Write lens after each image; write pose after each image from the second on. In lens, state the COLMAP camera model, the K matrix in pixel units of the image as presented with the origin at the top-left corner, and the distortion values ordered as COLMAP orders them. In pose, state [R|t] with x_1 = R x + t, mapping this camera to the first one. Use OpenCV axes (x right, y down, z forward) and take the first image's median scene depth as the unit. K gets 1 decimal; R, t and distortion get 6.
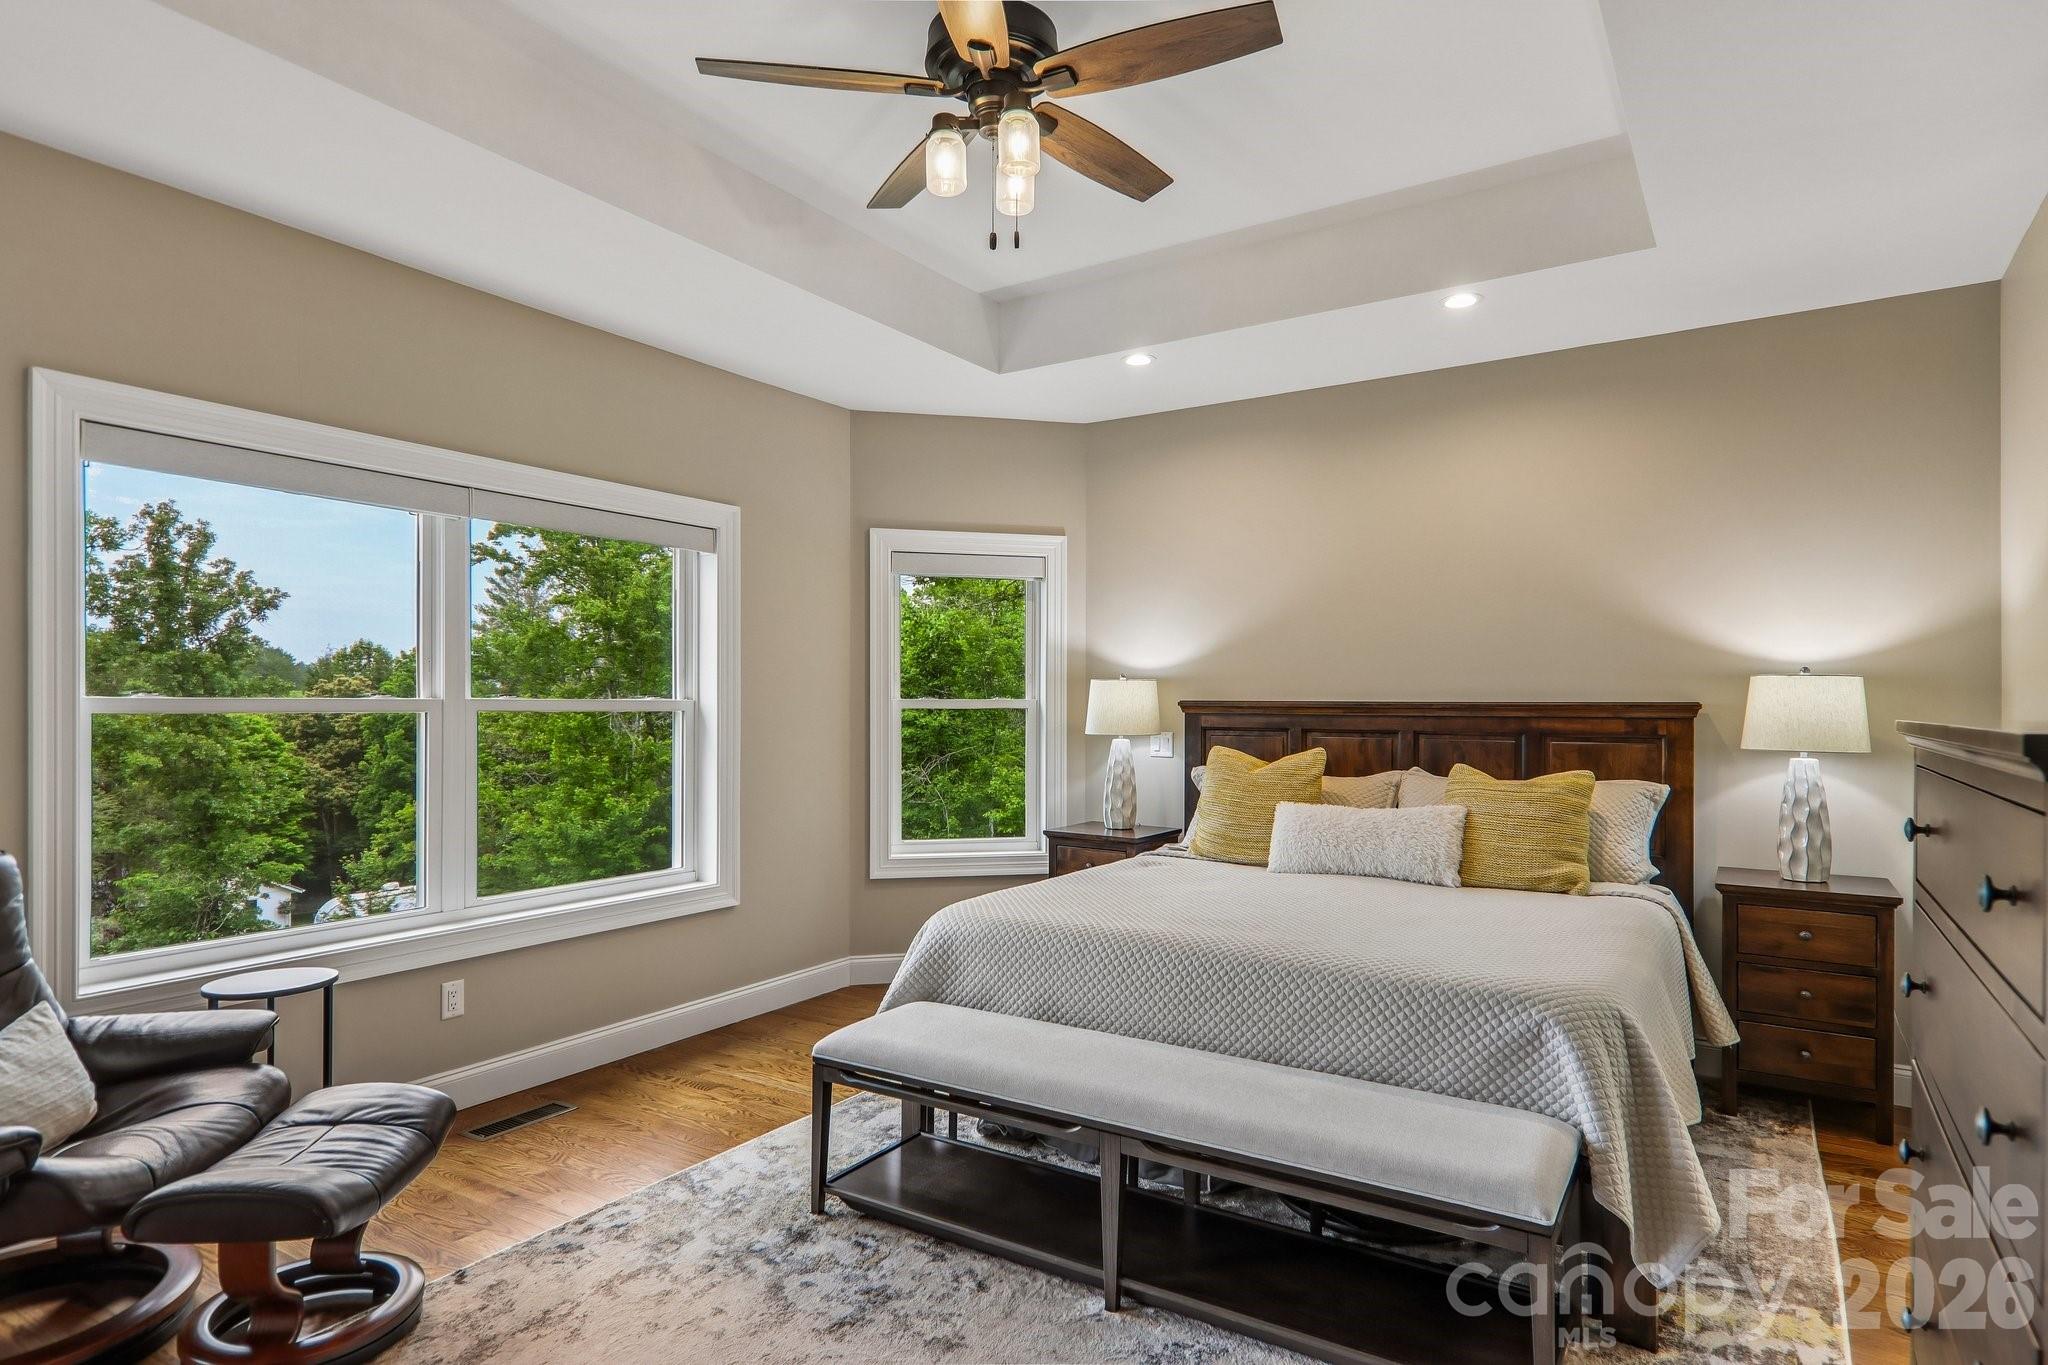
lens RADIAL K [[1137.7, 0, 1043.6], [0, 1137.7, 697.3], [0, 0, 1]] dist [0.032895, -0.011714]
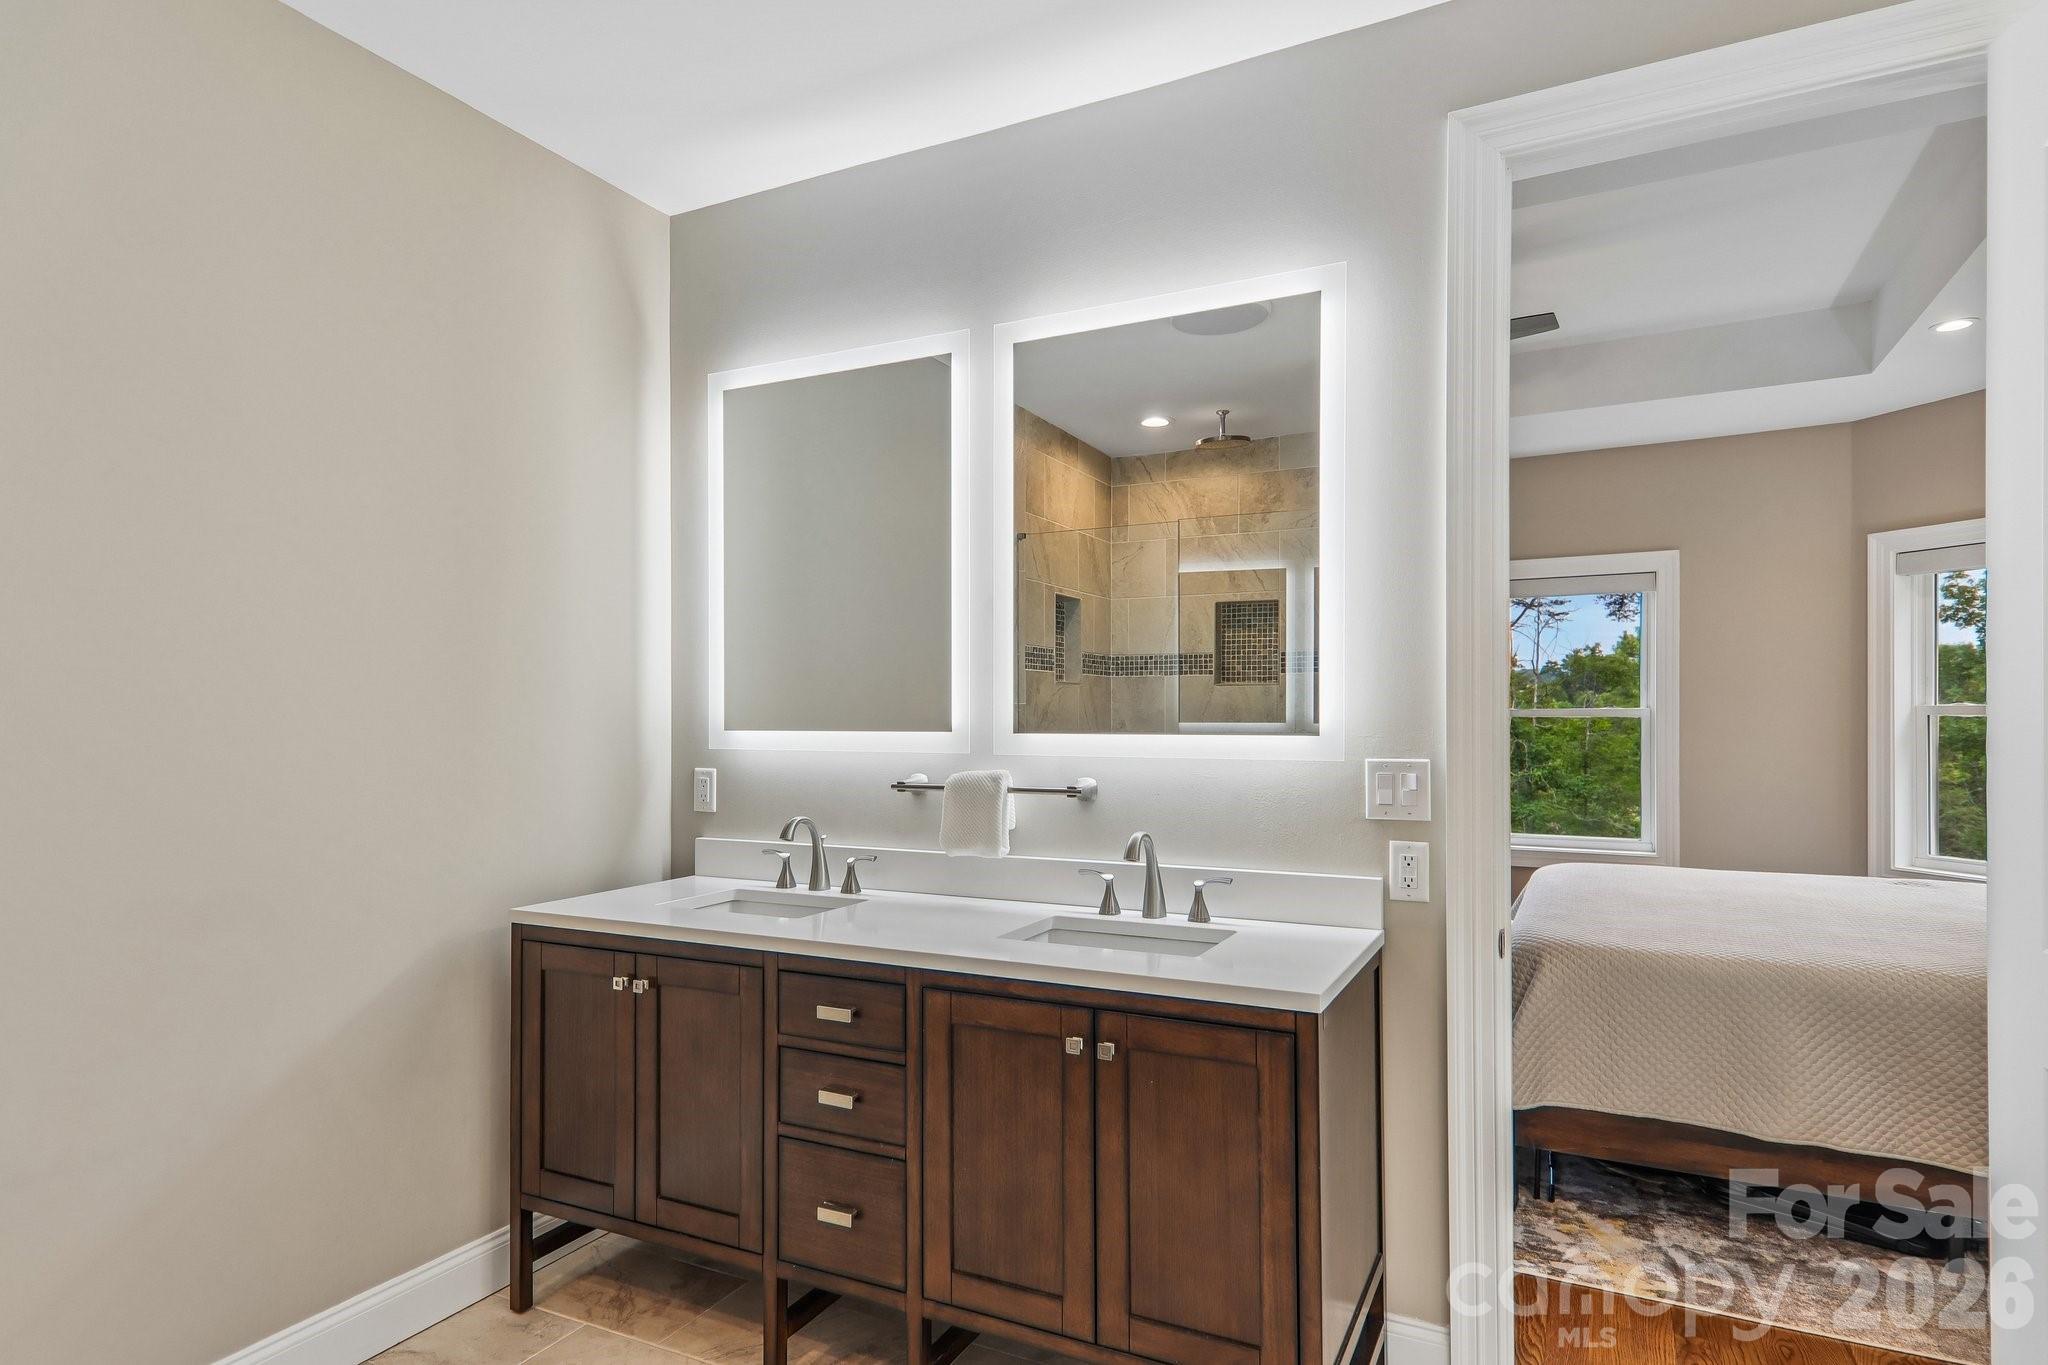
lens RADIAL K [[1137.7, 0, 1006.0], [0, 1137.7, 741.0], [0, 0, 1]] dist [0.032895, -0.011714]
pose [[0.098491, 0.020225, -0.994932, 0.933710], [0.013288, 0.999678, 0.021637, 0.000625], [0.995049, -0.015352, 0.098190, 0.171186]]
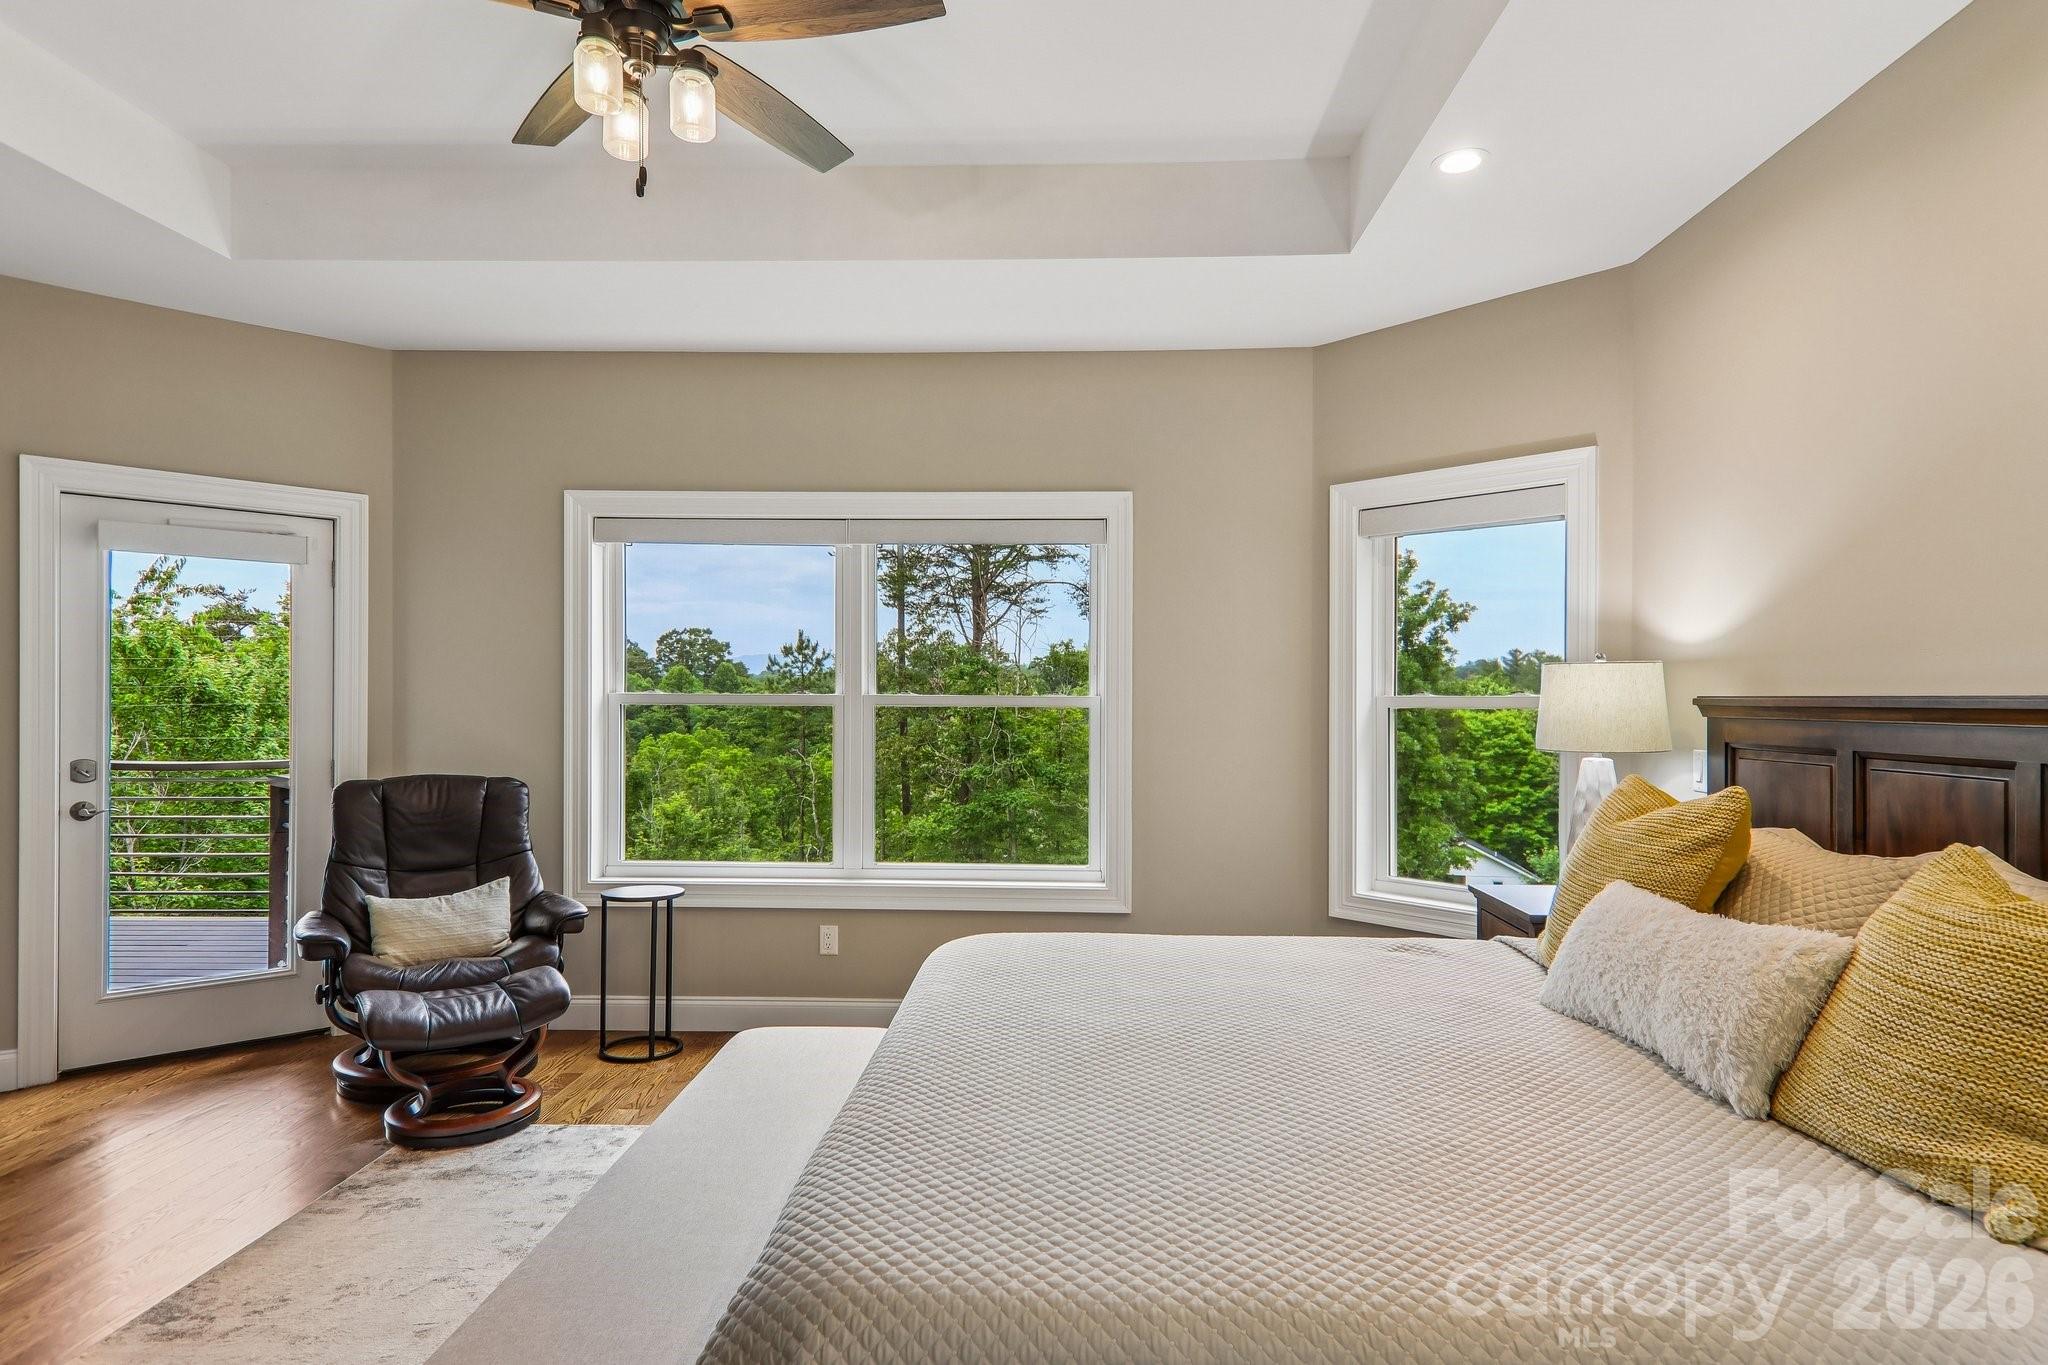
lens RADIAL K [[1137.7, 0, 1013.7], [0, 1137.7, 709.9], [0, 0, 1]] dist [0.032895, -0.011714]
pose [[0.497684, 0.007155, -0.867329, 0.528316], [-0.000625, 0.999969, 0.007891, 0.006215], [0.867358, -0.003386, 0.497673, 0.470754]]
